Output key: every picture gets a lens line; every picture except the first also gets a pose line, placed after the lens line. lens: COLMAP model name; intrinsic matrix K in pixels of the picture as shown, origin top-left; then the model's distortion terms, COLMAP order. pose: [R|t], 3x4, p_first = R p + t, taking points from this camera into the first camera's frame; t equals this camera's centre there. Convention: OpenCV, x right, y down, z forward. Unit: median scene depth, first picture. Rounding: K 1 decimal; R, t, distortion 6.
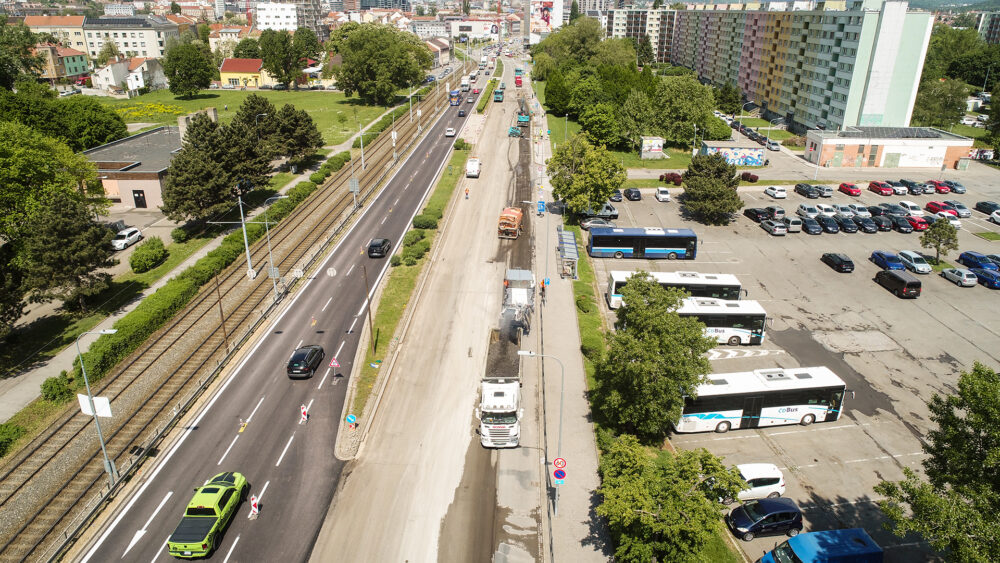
lens RADIAL K [[669.1, 0, 501.6], [0, 669.1, 283.3], [0, 0, 1]] dist [-0.003733, 0.002120]
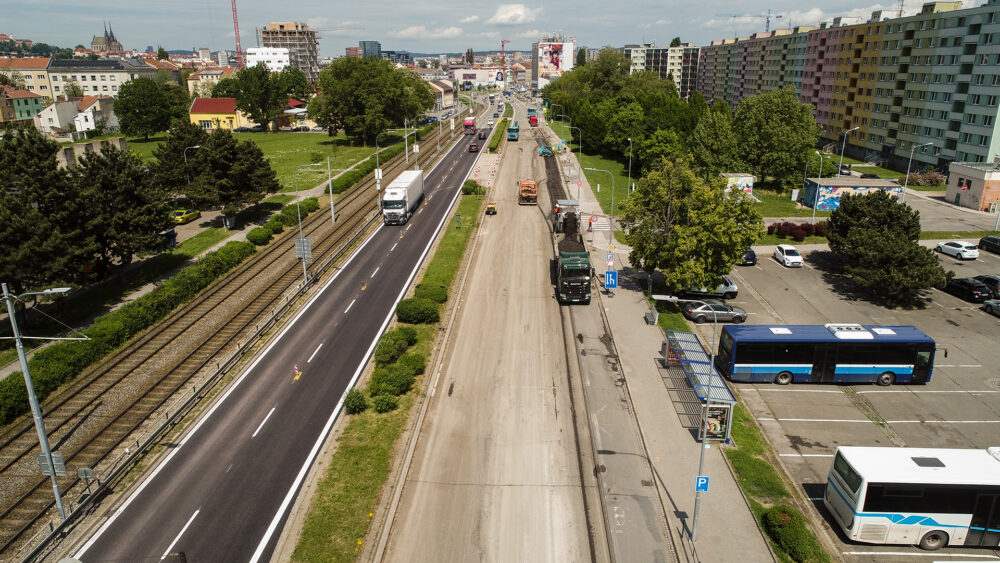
lens RADIAL K [[669.1, 0, 501.6], [0, 669.1, 283.3], [0, 0, 1]] dist [-0.003733, 0.002120]
pose [[0.999937, -0.010032, -0.004990, -0.030262], [0.009622, 0.997034, -0.076364, -0.054784], [0.005741, 0.076312, 0.997067, 0.328094]]
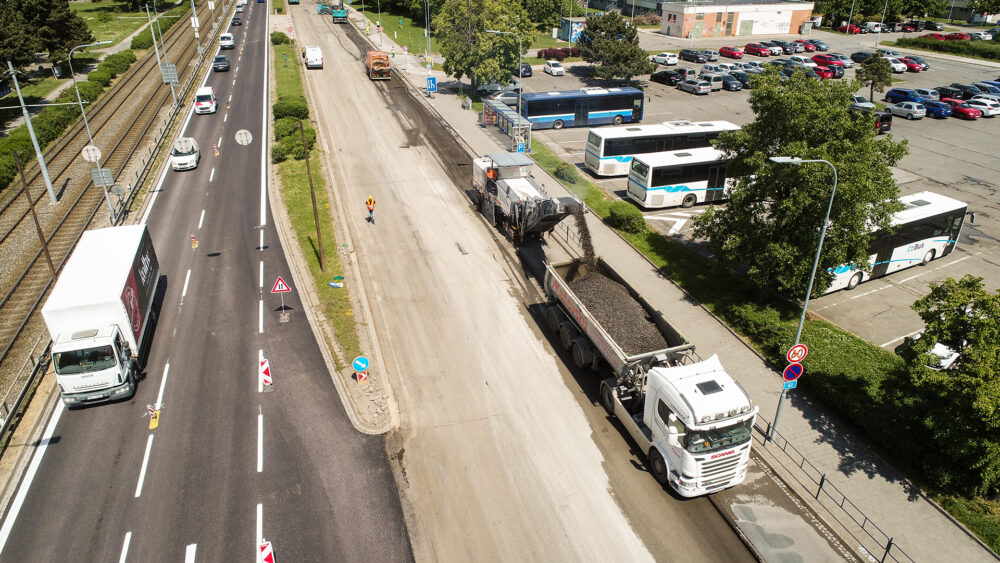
lens RADIAL K [[669.1, 0, 501.6], [0, 669.1, 283.3], [0, 0, 1]] dist [-0.003733, 0.002120]
pose [[0.943583, -0.155976, 0.292100, -0.108215], [0.129489, 0.985677, 0.108041, 0.035349], [-0.304768, -0.064122, 0.950266, 0.169302]]
